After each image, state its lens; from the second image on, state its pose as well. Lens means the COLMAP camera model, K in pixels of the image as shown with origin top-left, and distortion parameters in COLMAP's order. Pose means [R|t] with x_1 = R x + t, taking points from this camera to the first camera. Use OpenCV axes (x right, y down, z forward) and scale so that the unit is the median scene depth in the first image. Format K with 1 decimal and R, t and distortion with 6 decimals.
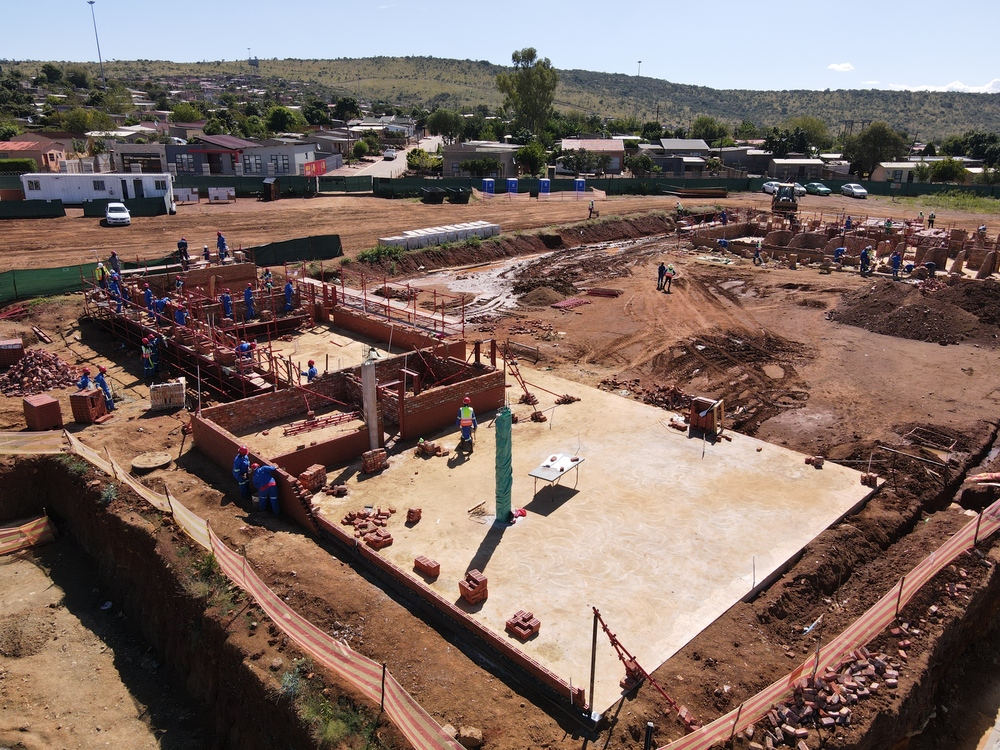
lens RADIAL K [[722.8, 0, 500.0], [0, 722.8, 375.0], [0, 0, 1]] dist [0.019226, -0.002764]
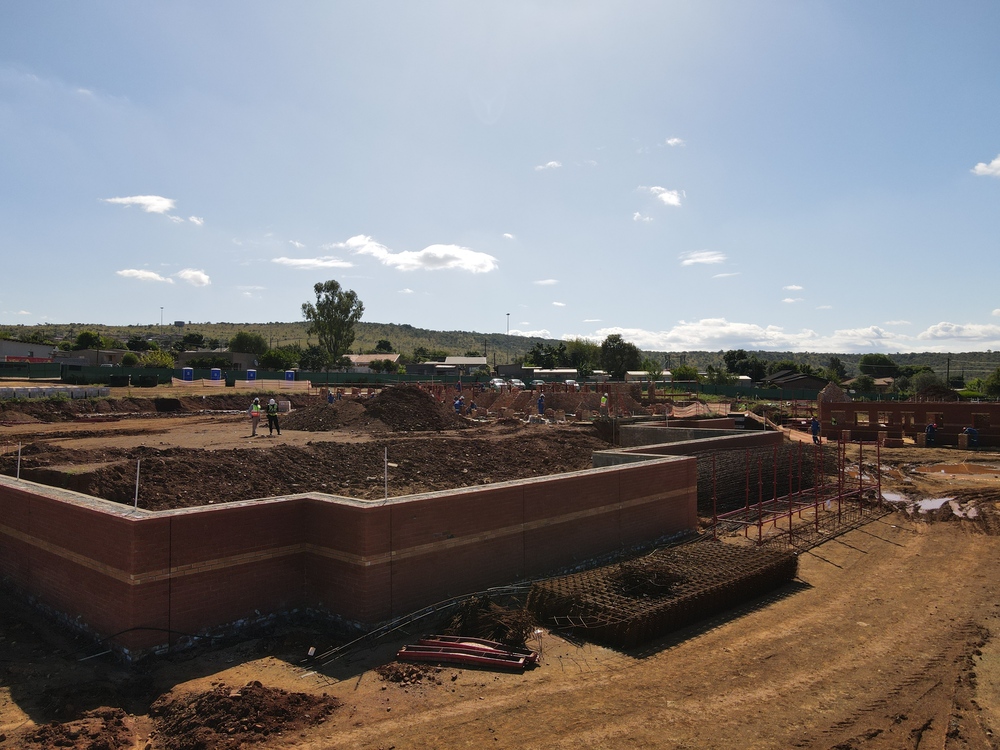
lens RADIAL K [[722.8, 0, 500.0], [0, 722.8, 375.0], [0, 0, 1]] dist [0.019226, -0.002764]
pose [[0.996501, -0.003440, 0.083514, 0.393259], [0.031591, 0.940544, -0.338198, 0.114788], [-0.077385, 0.339653, 0.937362, 0.012526]]
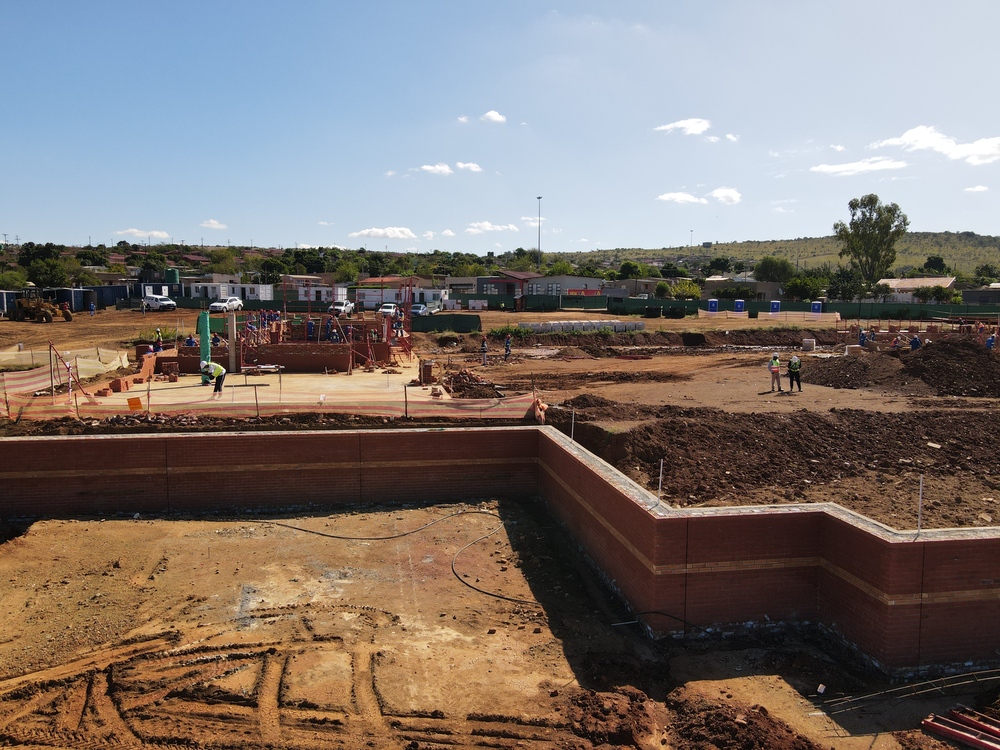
lens RADIAL K [[733.4, 0, 500.0], [0, 733.4, 375.0], [0, 0, 1]] dist [0.005964, 0.001276]
pose [[0.822533, 0.052999, -0.566243, 0.393765], [-0.184498, 0.966667, -0.177527, 0.094662], [0.537959, 0.250493, 0.804893, 0.007873]]
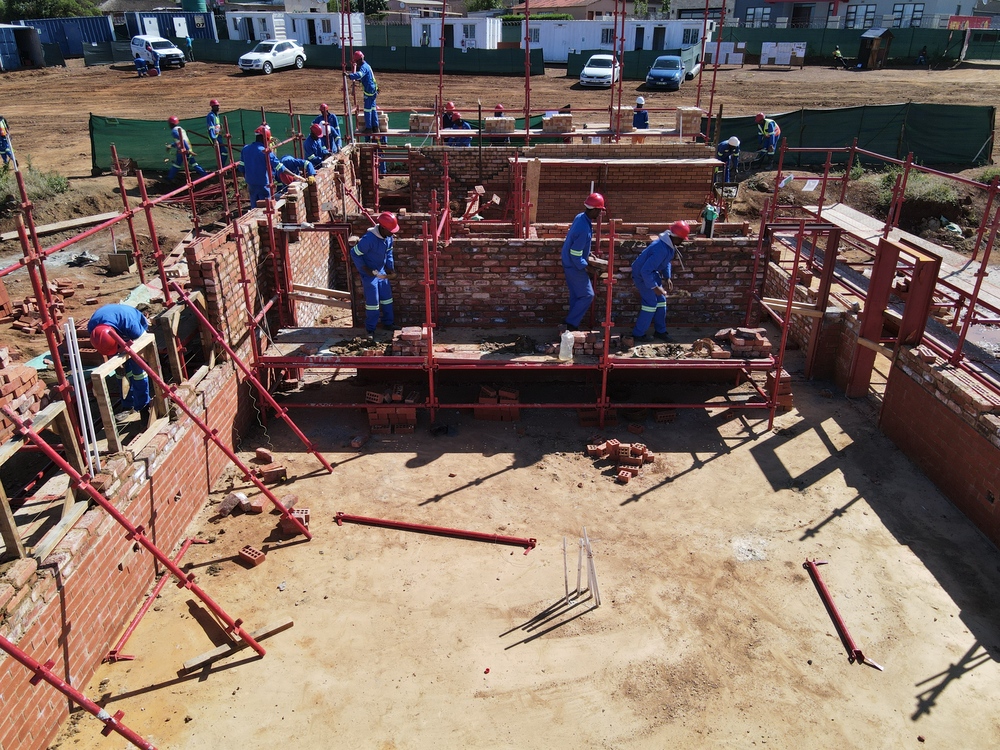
lens RADIAL K [[722.8, 0, 500.0], [0, 722.8, 375.0], [0, 0, 1]] dist [0.019226, -0.002764]
pose [[0.717565, 0.285833, -0.635138, -0.094357], [-0.218917, 0.958253, 0.183918, -0.055484], [0.661193, 0.007070, 0.750183, 0.403016]]
